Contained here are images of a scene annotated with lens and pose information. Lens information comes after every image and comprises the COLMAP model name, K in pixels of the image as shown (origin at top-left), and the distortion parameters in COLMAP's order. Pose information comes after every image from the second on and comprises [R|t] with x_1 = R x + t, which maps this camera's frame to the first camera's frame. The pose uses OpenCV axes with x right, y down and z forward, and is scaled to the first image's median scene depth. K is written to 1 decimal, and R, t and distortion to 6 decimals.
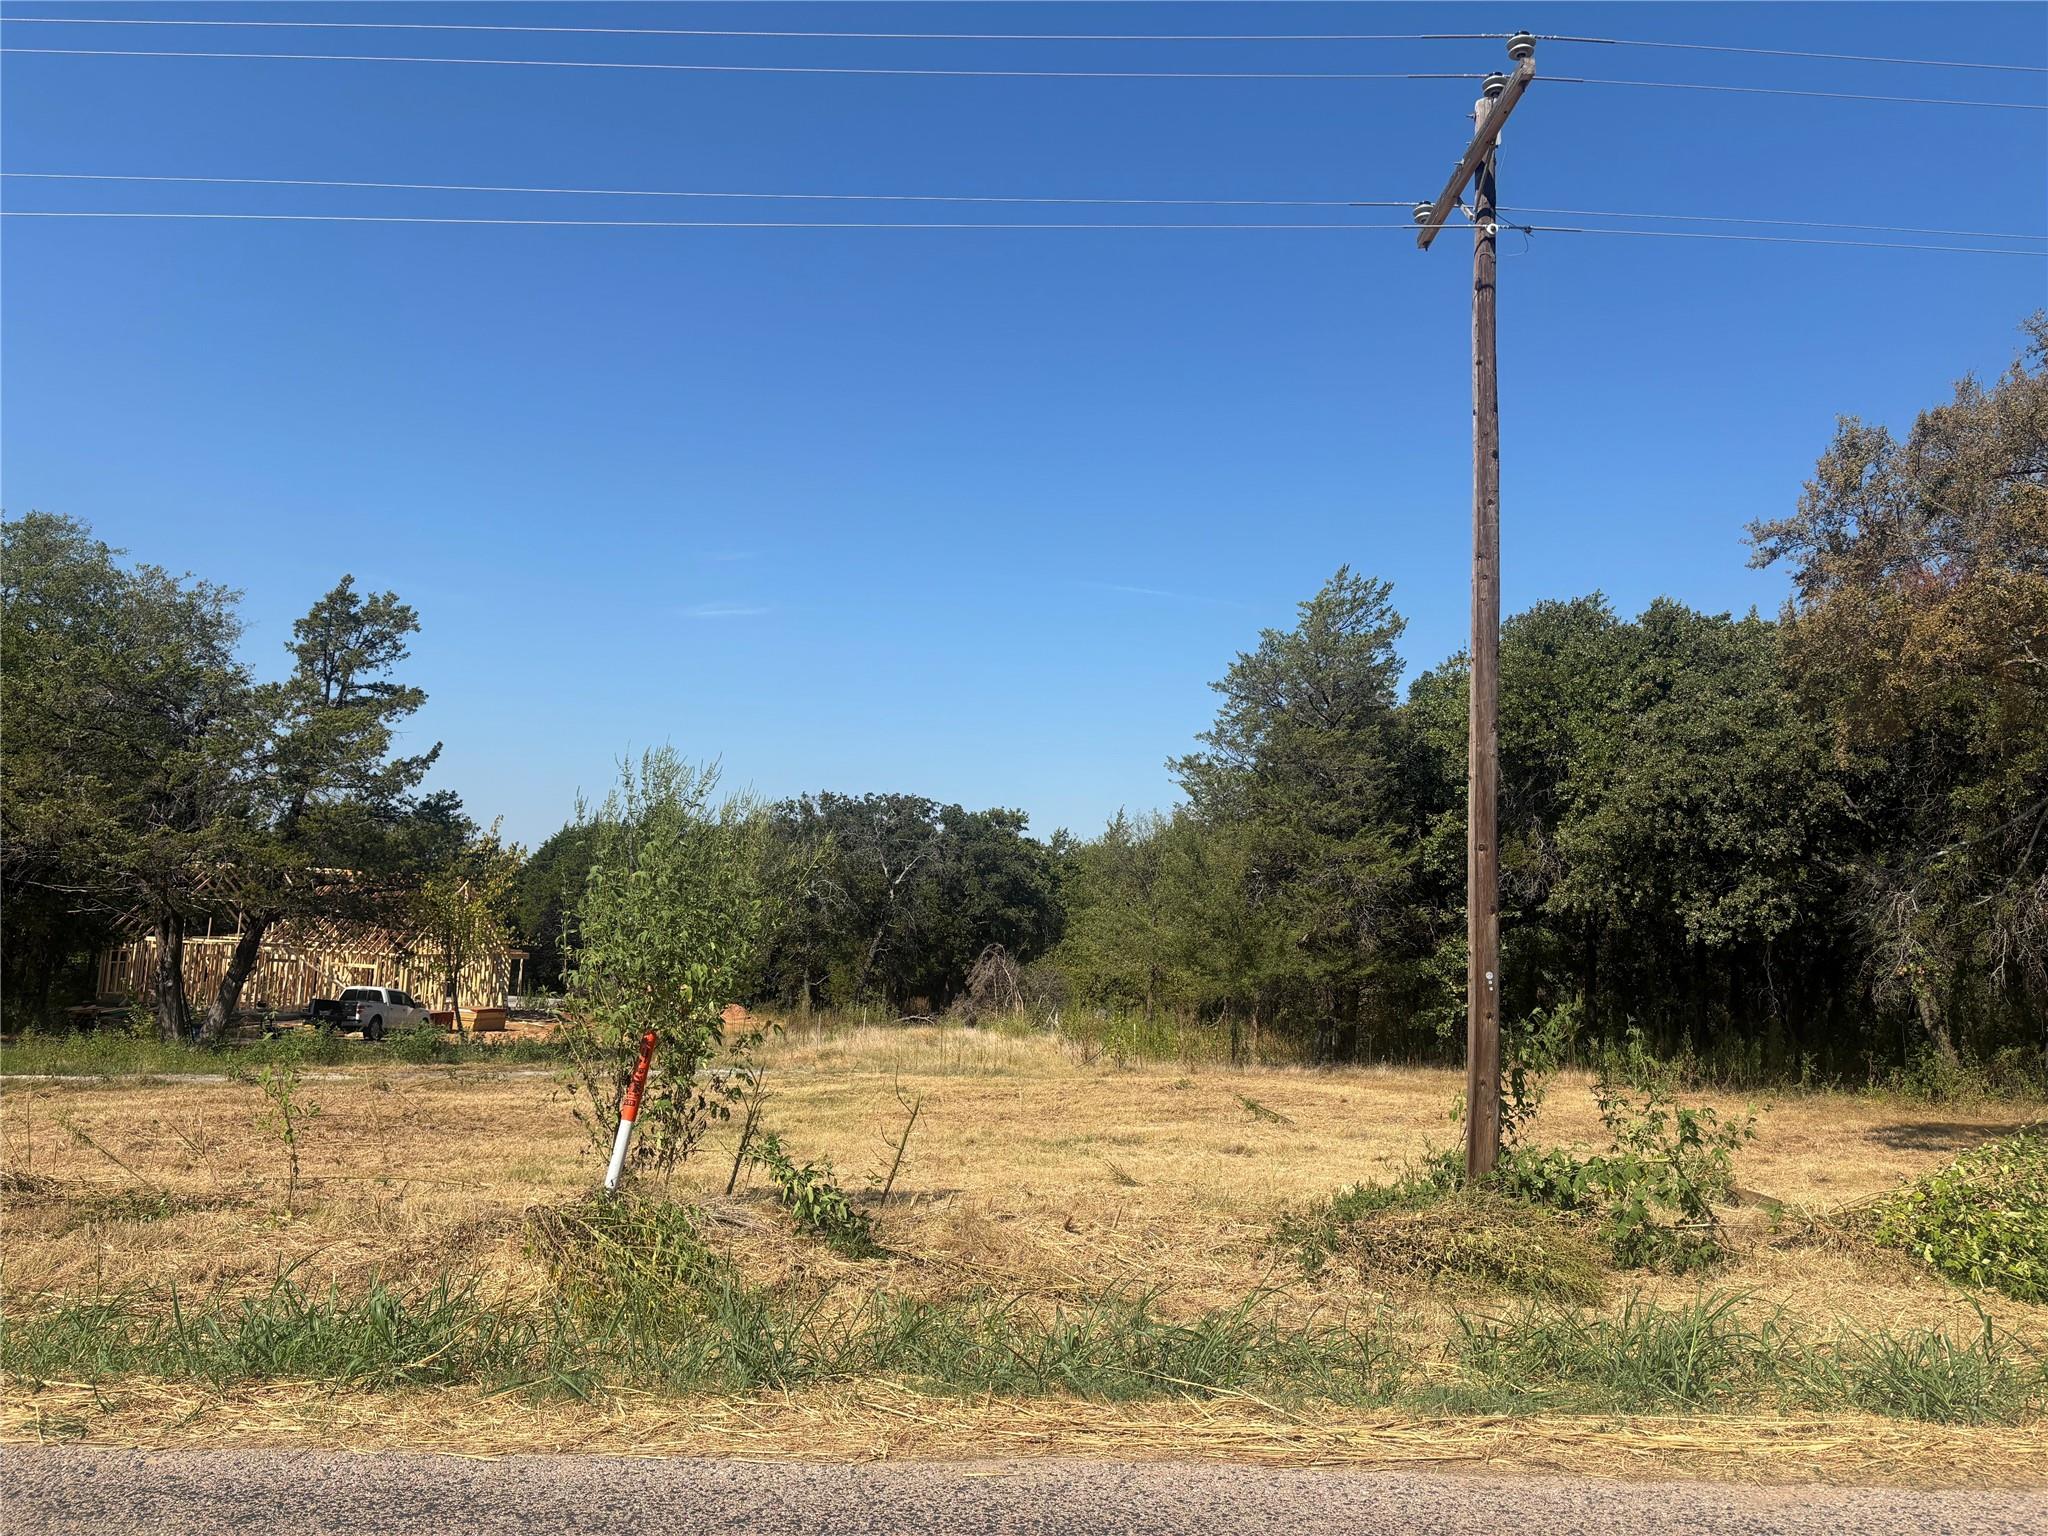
lens RADIAL K [[1530.8, 0, 1009.4], [0, 1530.8, 774.6], [0, 0, 1]] dist [0.159410, -0.397464]
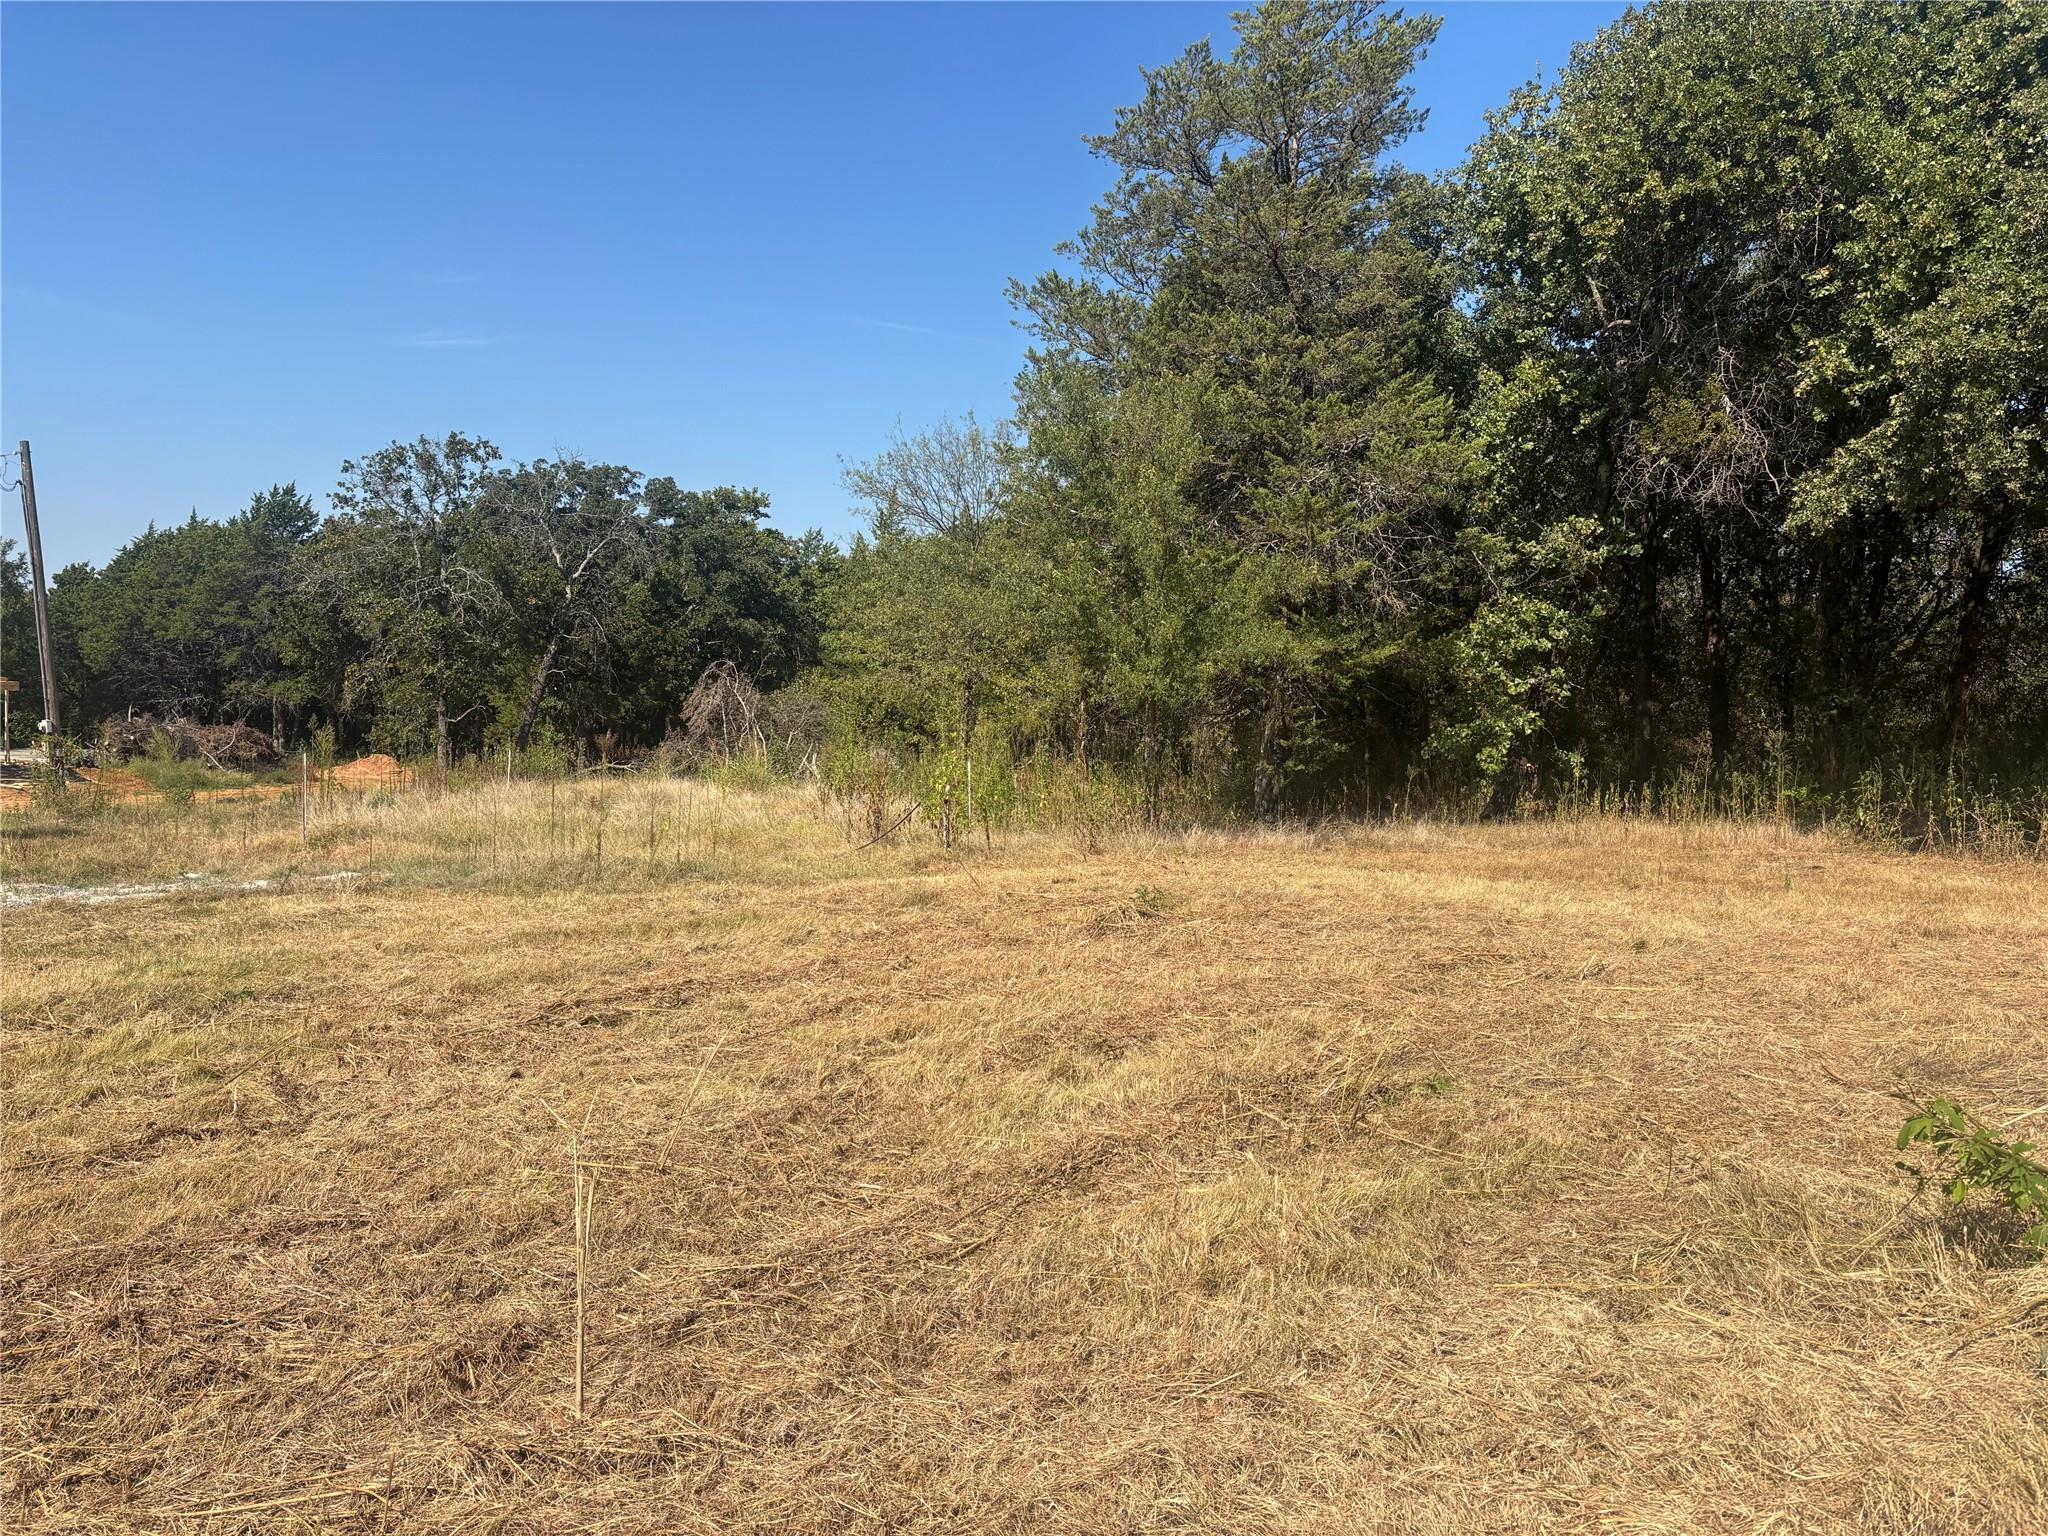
lens RADIAL K [[1530.8, 0, 1009.4], [0, 1530.8, 774.6], [0, 0, 1]] dist [0.159410, -0.397464]
pose [[0.987276, -0.024134, 0.157175, 0.012999], [-0.001518, 0.986940, 0.161079, 0.077874], [-0.159010, -0.159268, 0.974346, 0.460996]]
